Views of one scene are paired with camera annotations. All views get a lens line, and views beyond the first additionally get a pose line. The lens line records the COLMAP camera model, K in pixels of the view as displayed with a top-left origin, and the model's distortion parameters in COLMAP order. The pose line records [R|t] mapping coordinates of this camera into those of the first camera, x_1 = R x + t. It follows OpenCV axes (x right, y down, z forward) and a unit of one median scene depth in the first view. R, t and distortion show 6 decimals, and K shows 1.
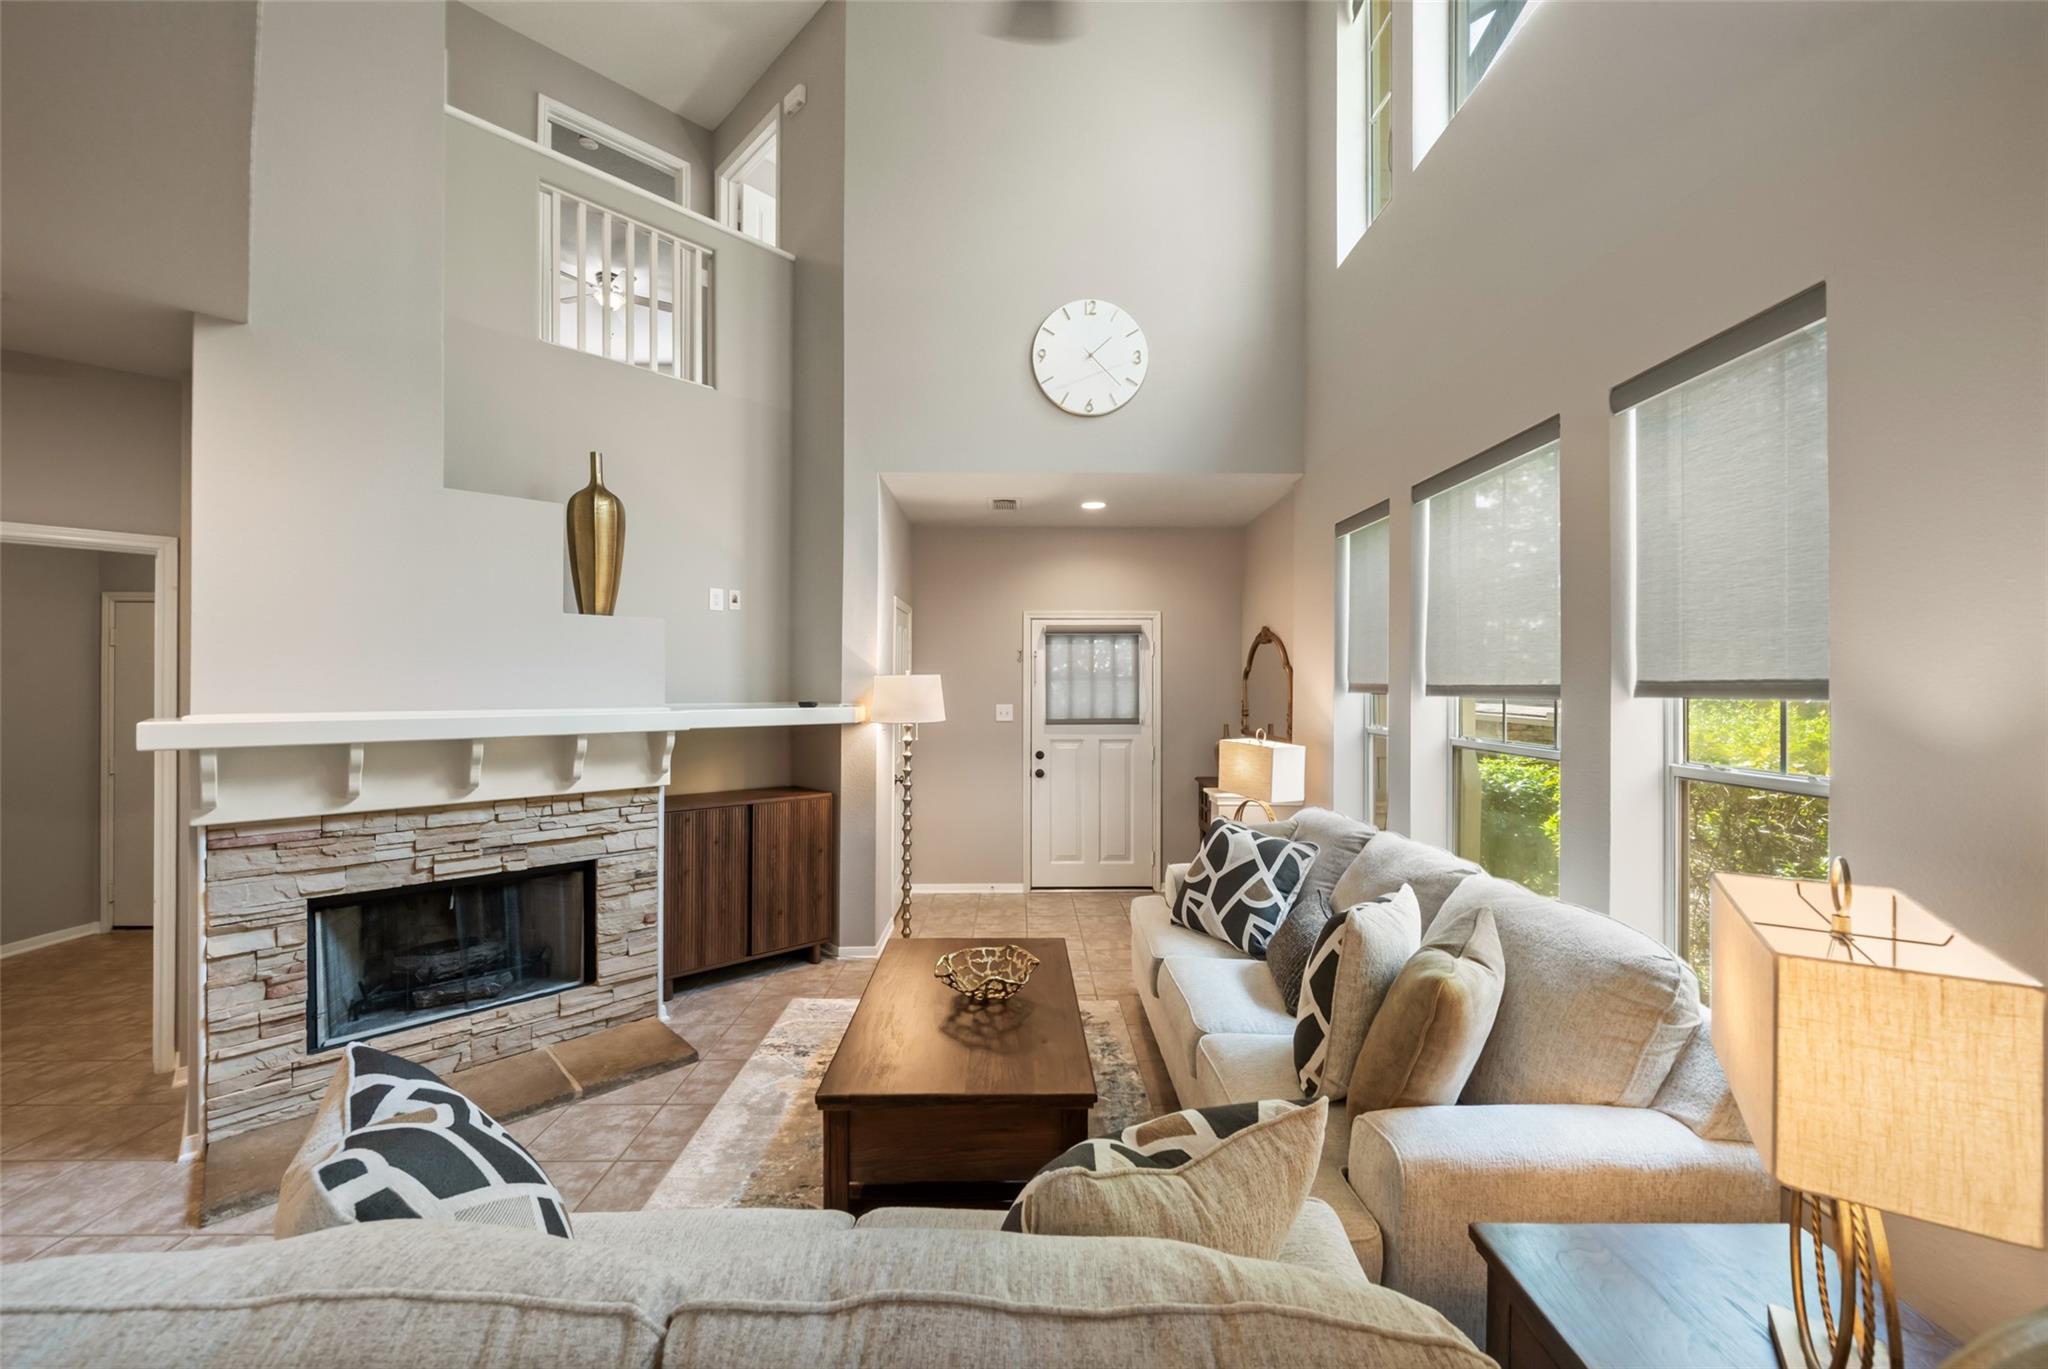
lens RADIAL K [[786.7, 0, 1021.2], [0, 786.7, 683.1], [0, 0, 1]] dist [-0.003956, 0.000093]
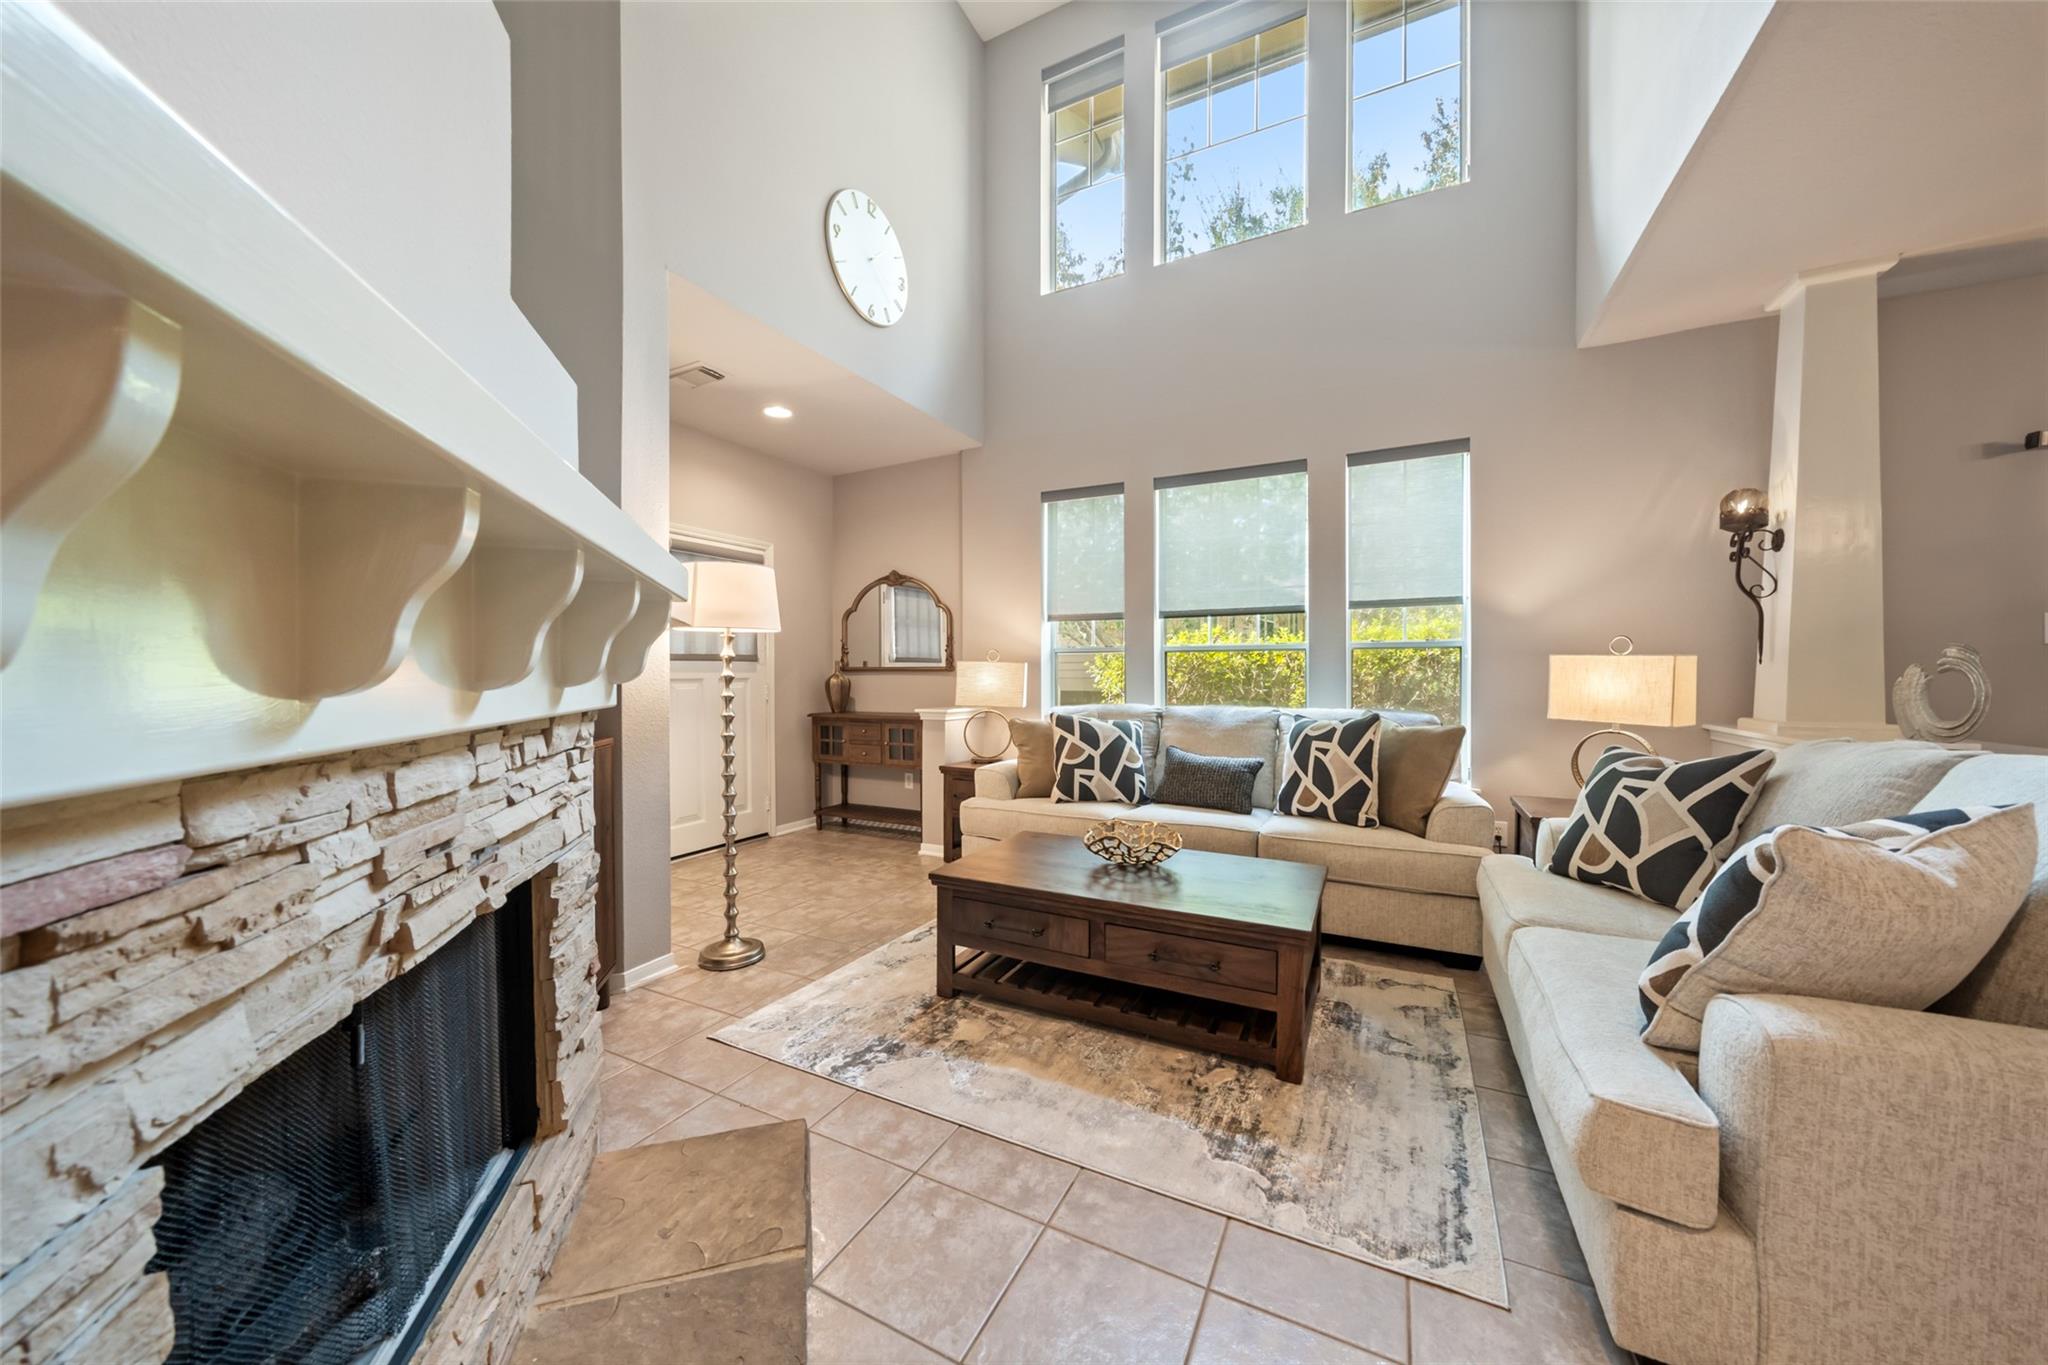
lens RADIAL K [[707.5, 0, 1023.7], [0, 707.5, 686.6], [0, 0, 1]] dist [-0.007849, 0.000958]
pose [[0.468571, -0.018820, 0.883225, -0.784598], [-0.000197, 0.999771, 0.021408, 0.113311], [-0.883426, -0.010206, 0.468460, 0.566011]]
